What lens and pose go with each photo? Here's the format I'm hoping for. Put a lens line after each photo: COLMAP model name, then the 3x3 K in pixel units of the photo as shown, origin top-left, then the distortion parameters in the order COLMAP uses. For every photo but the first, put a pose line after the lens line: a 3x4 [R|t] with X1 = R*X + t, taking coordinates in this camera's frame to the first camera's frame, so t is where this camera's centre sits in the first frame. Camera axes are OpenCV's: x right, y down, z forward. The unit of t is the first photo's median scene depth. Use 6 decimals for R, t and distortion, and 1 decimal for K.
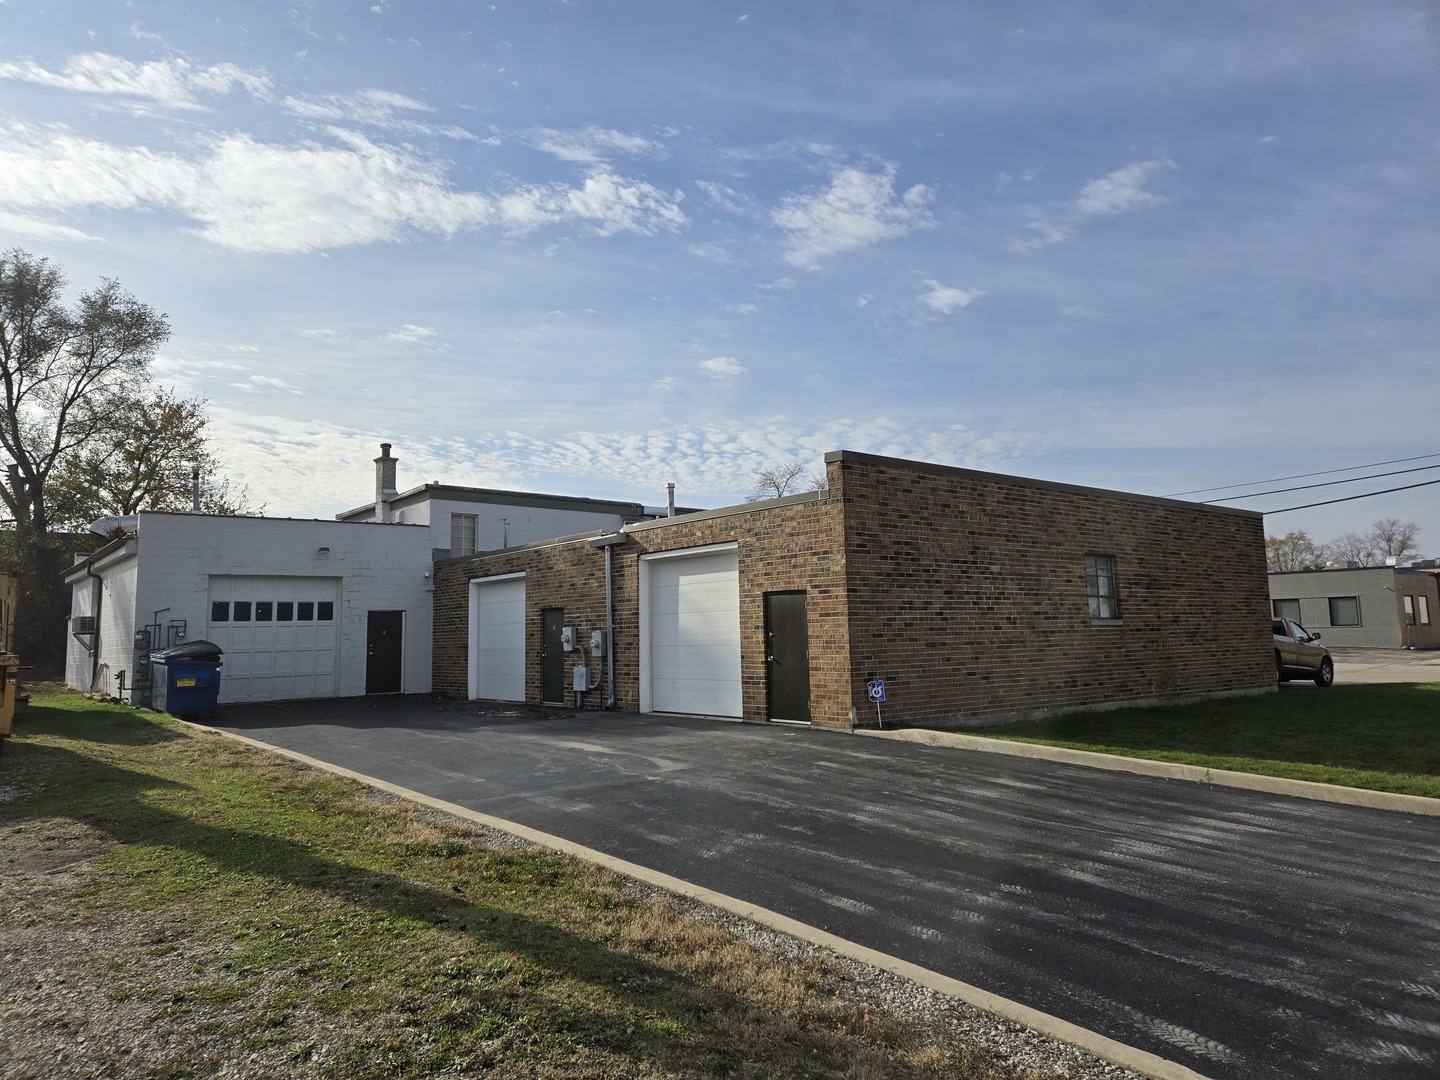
lens RADIAL K [[959.2, 0, 708.0], [0, 959.2, 528.6], [0, 0, 1]] dist [0.089985, -0.070648]
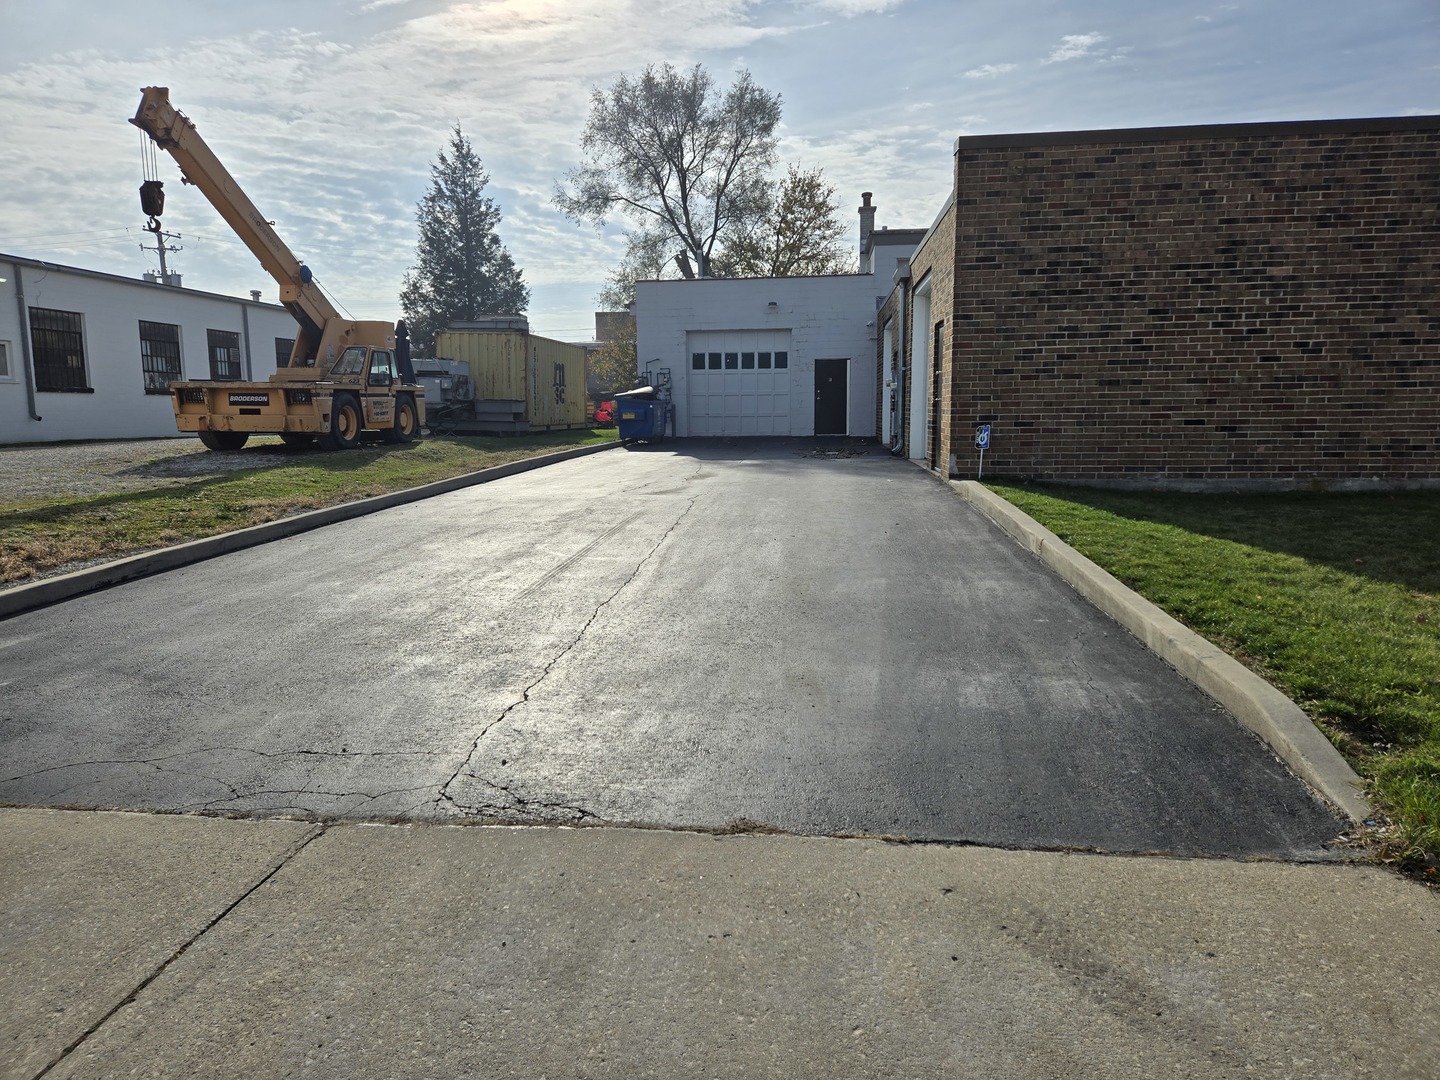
lens RADIAL K [[959.2, 0, 708.0], [0, 959.2, 528.6], [0, 0, 1]] dist [0.089985, -0.070648]
pose [[0.705287, 0.104405, -0.701191, 0.520159], [0.072179, 0.973380, 0.217534, 0.038436], [0.705237, -0.204035, 0.678977, 0.205646]]
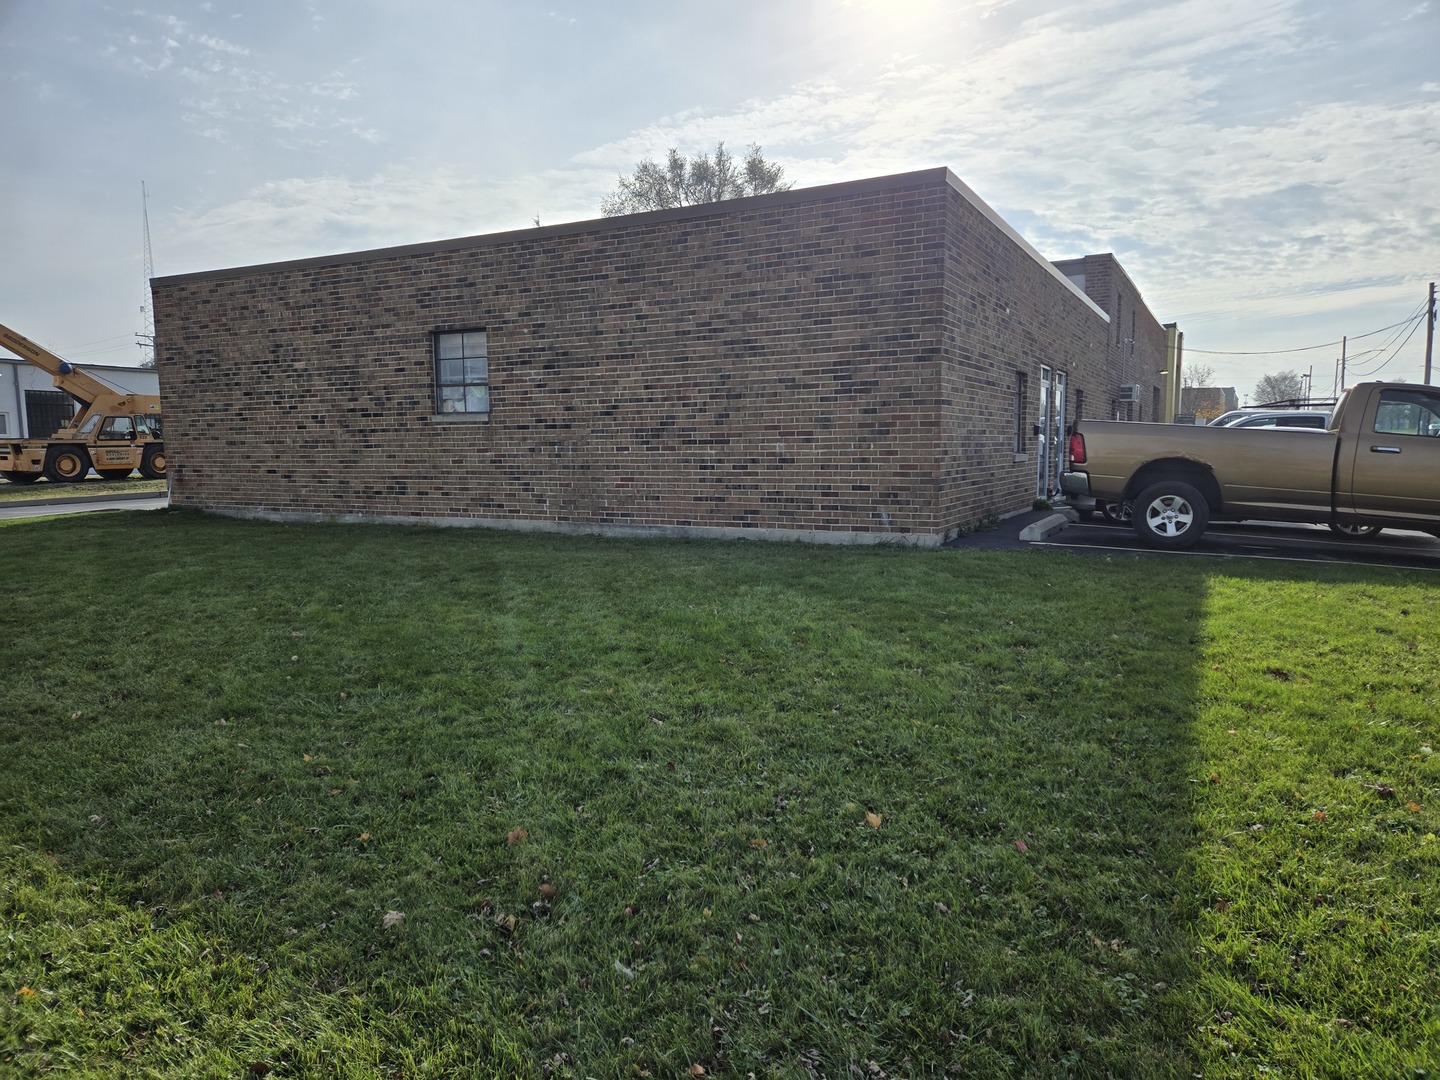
lens RADIAL K [[948.3, 0, 720.4], [0, 948.3, 544.6], [0, 0, 1]] dist [0.089663, -0.065484]
pose [[0.394593, 0.110166, -0.912228, 1.360995], [0.105690, 0.980756, 0.164159, 0.103535], [0.912757, -0.161189, 0.375356, 0.996258]]
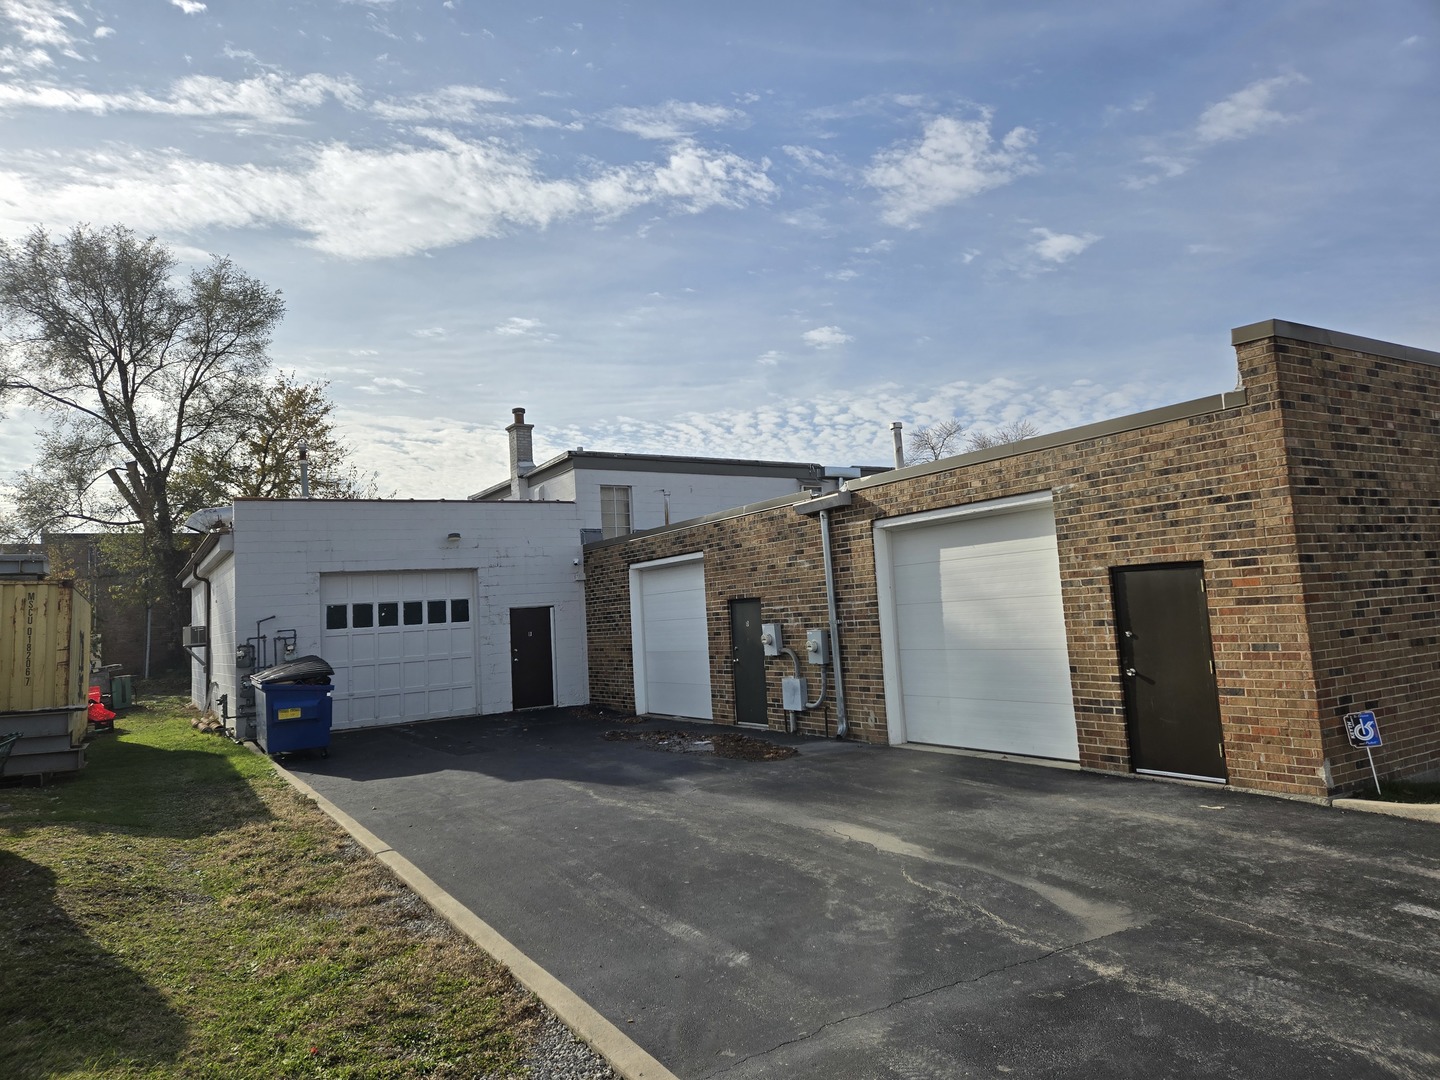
lens RADIAL K [[957.7, 0, 719.3], [0, 957.7, 524.9], [0, 0, 1]] dist [0.093286, -0.078093]
pose [[0.992018, -0.048304, -0.116474, -0.114587], [0.050692, 0.998559, 0.017623, 0.013617], [0.115455, -0.023387, 0.993037, 0.319640]]
